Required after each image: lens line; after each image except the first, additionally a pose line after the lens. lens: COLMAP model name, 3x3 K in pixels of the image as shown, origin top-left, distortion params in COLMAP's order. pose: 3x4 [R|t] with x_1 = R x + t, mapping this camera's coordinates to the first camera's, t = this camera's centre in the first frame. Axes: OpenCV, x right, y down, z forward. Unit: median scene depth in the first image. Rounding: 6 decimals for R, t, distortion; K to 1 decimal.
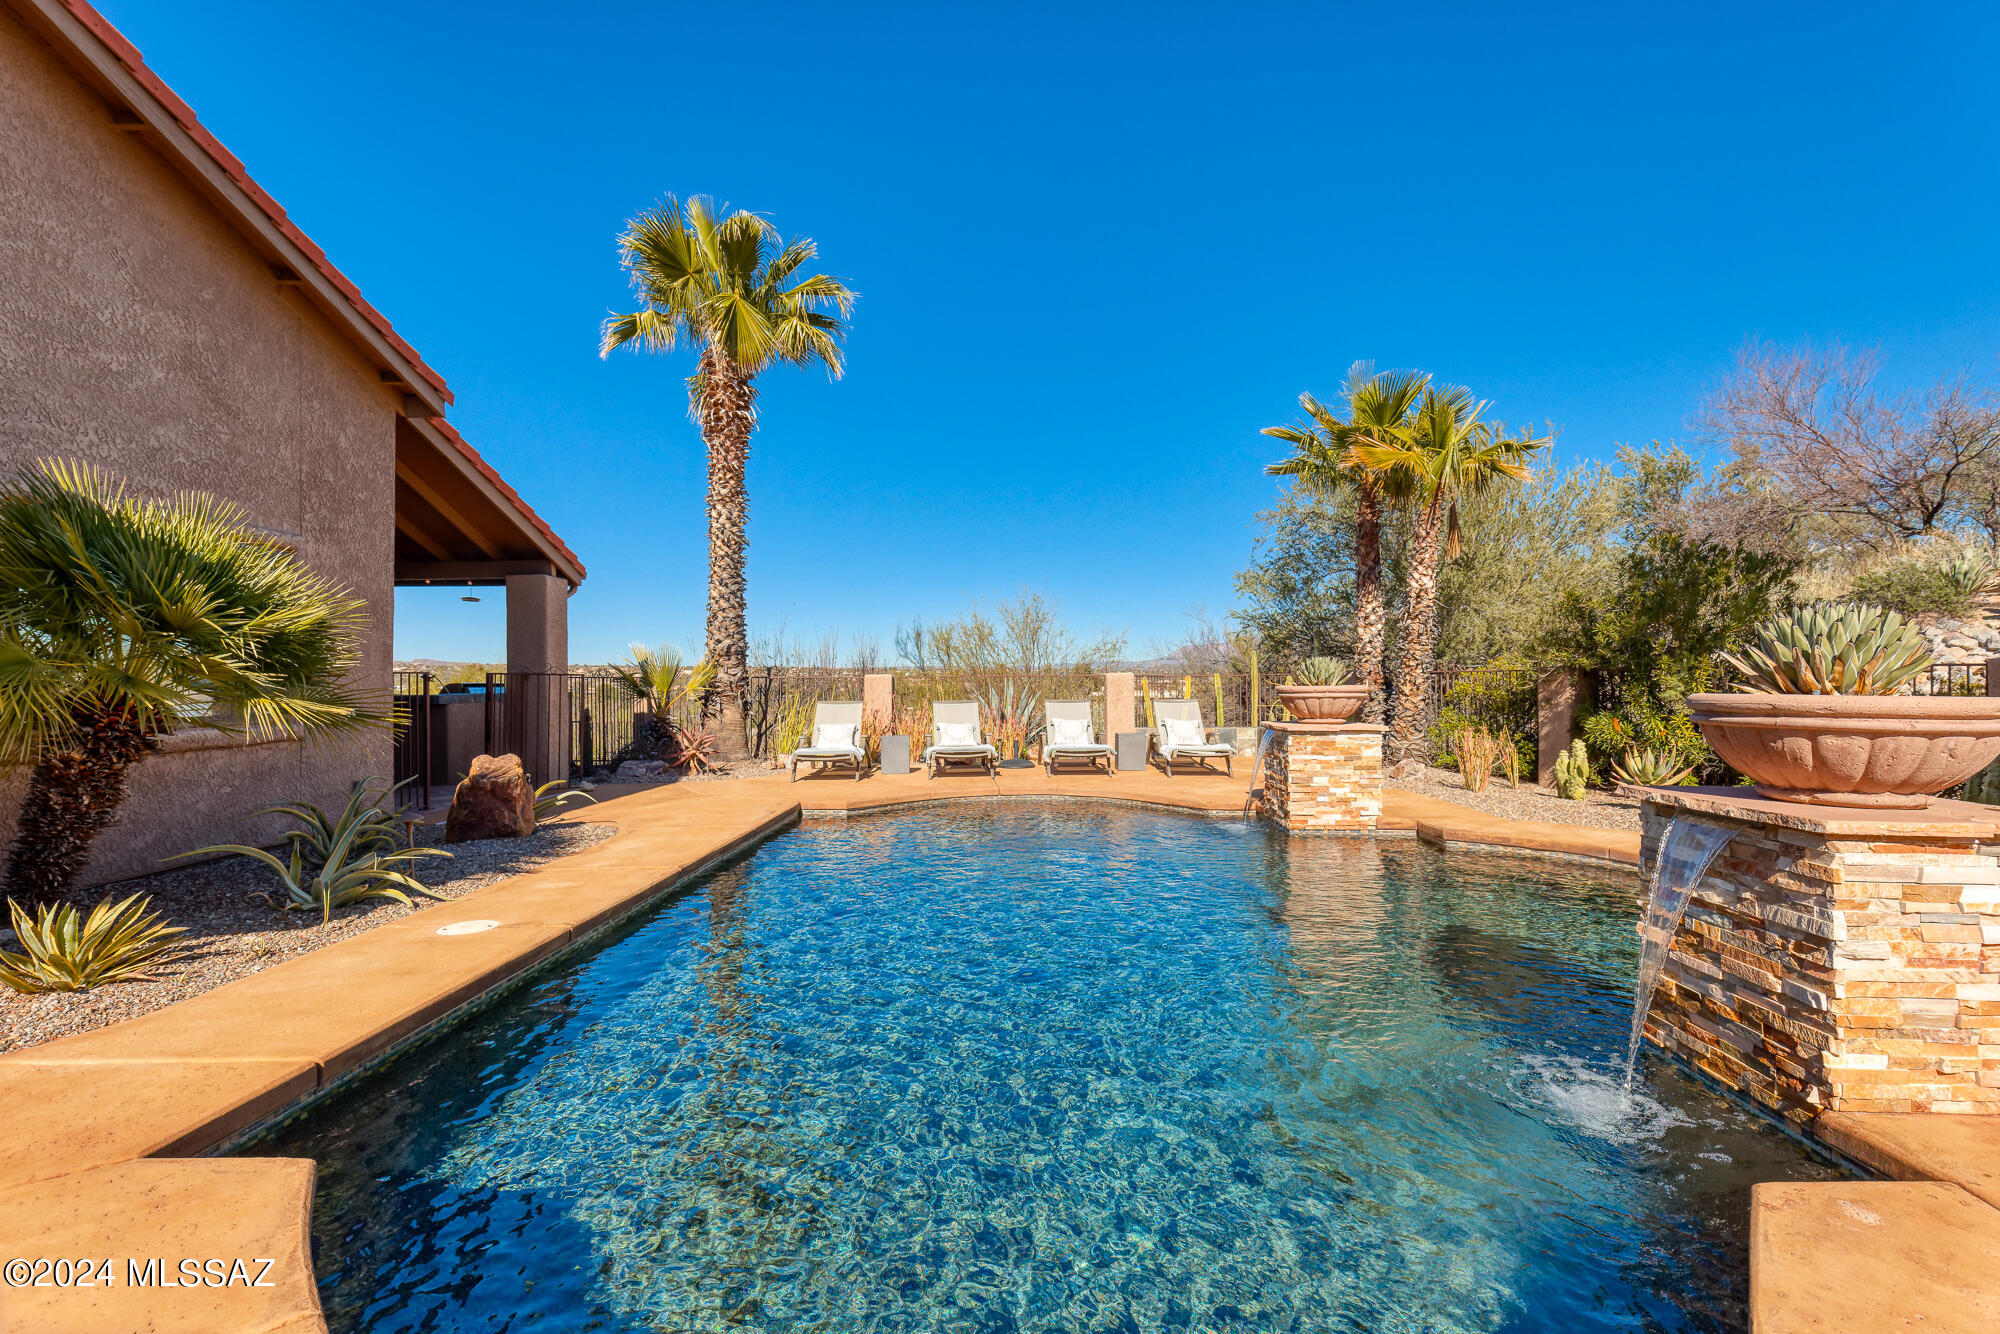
lens RADIAL K [[925.6, 0, 1002.5], [0, 925.6, 673.5], [0, 0, 1]] dist [-0.002094, -0.000155]
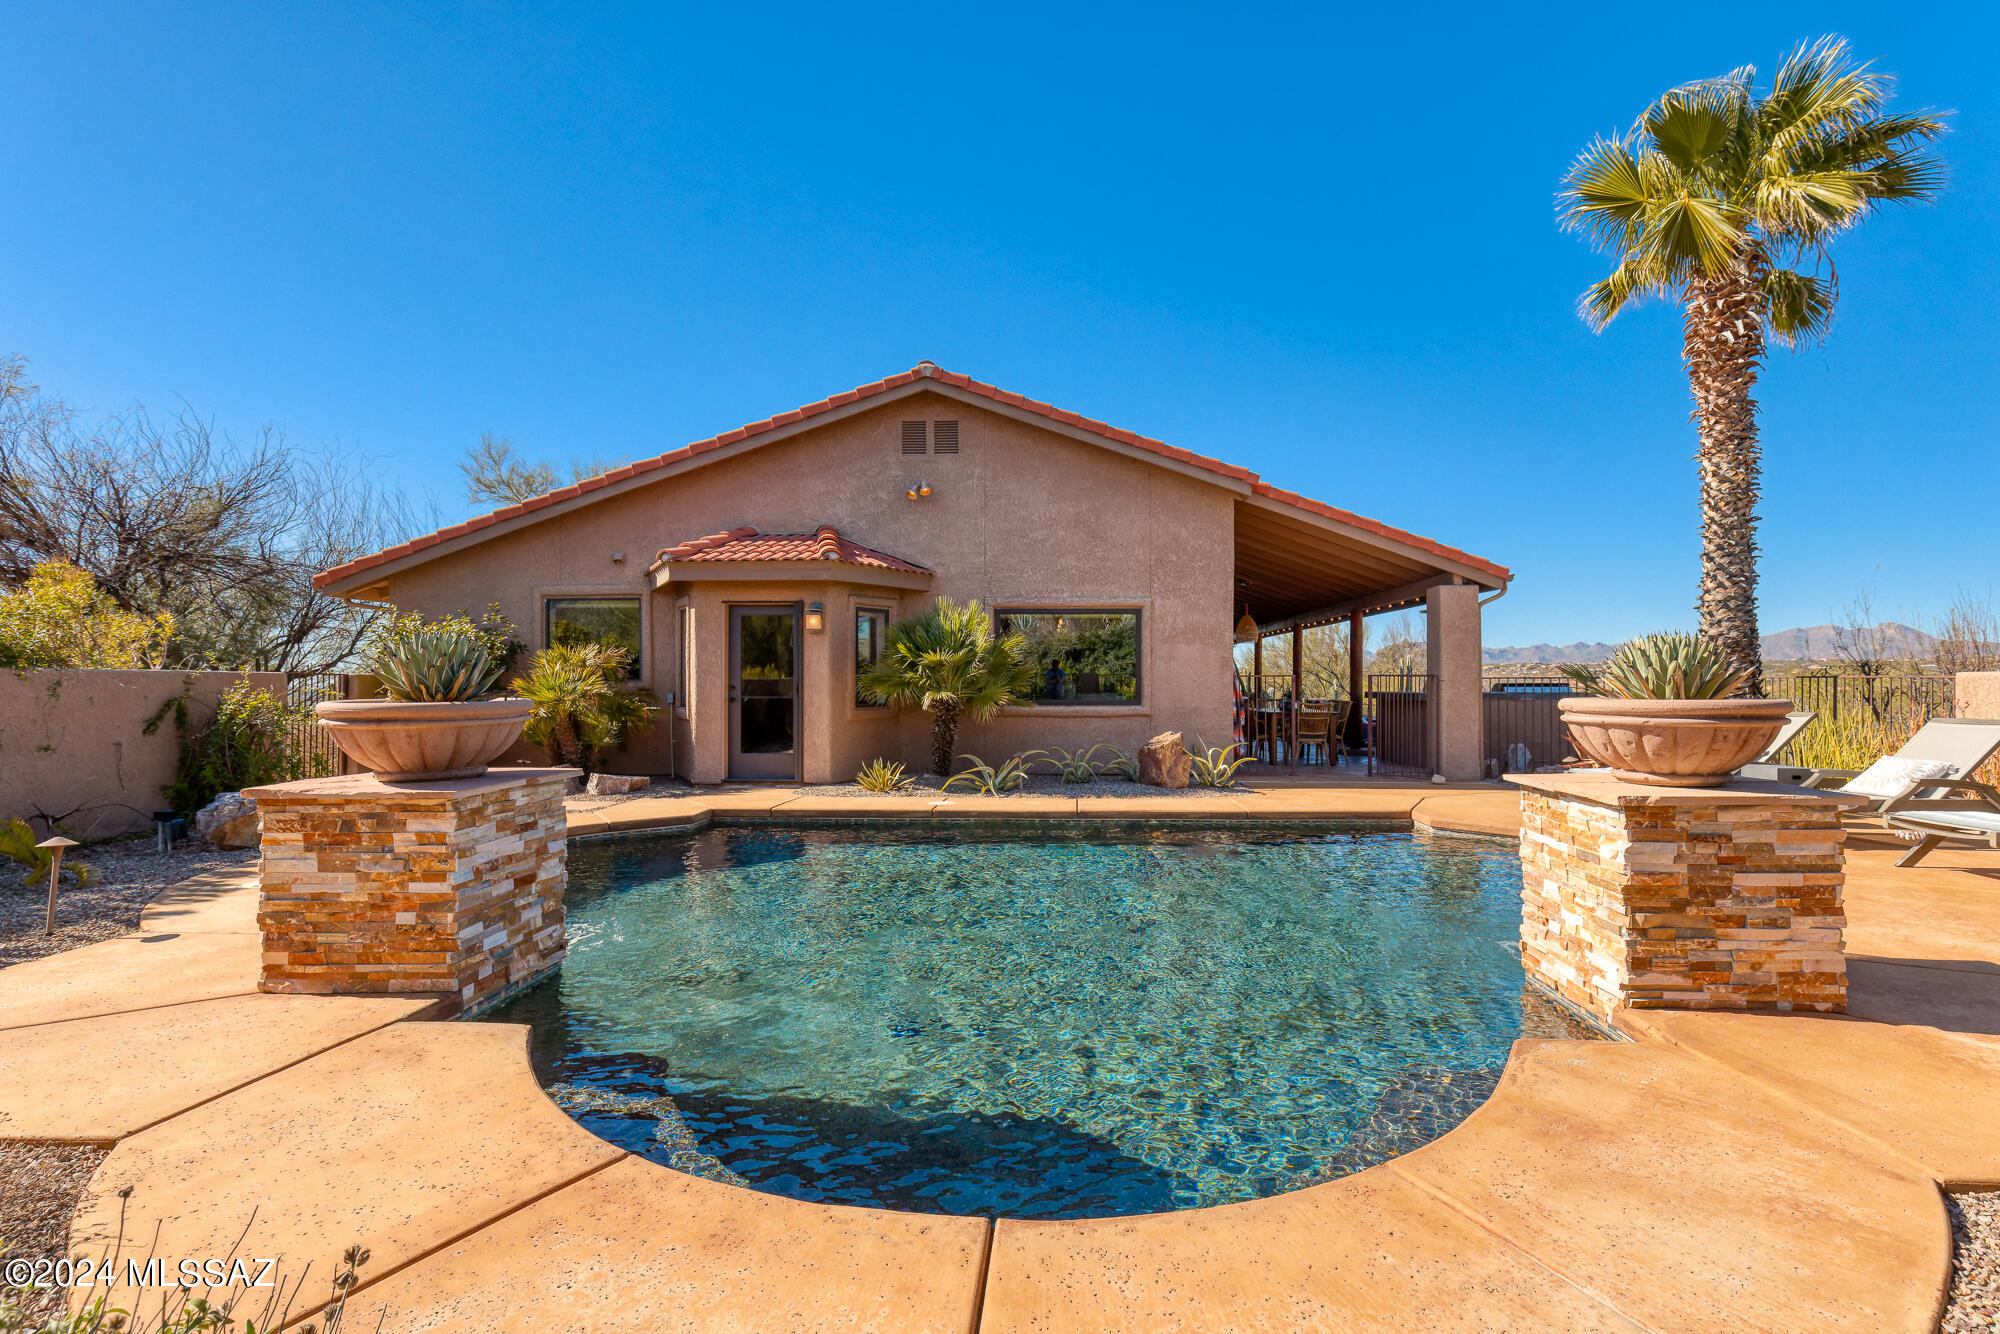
lens RADIAL K [[925.6, 0, 1002.6], [0, 925.6, 671.9], [0, 0, 1]] dist [-0.002094, -0.000155]
pose [[-0.059145, -0.006212, -0.998230, 0.952295], [0.008903, 0.999938, -0.006750, -0.001221], [0.998210, -0.009287, -0.059086, 0.809147]]
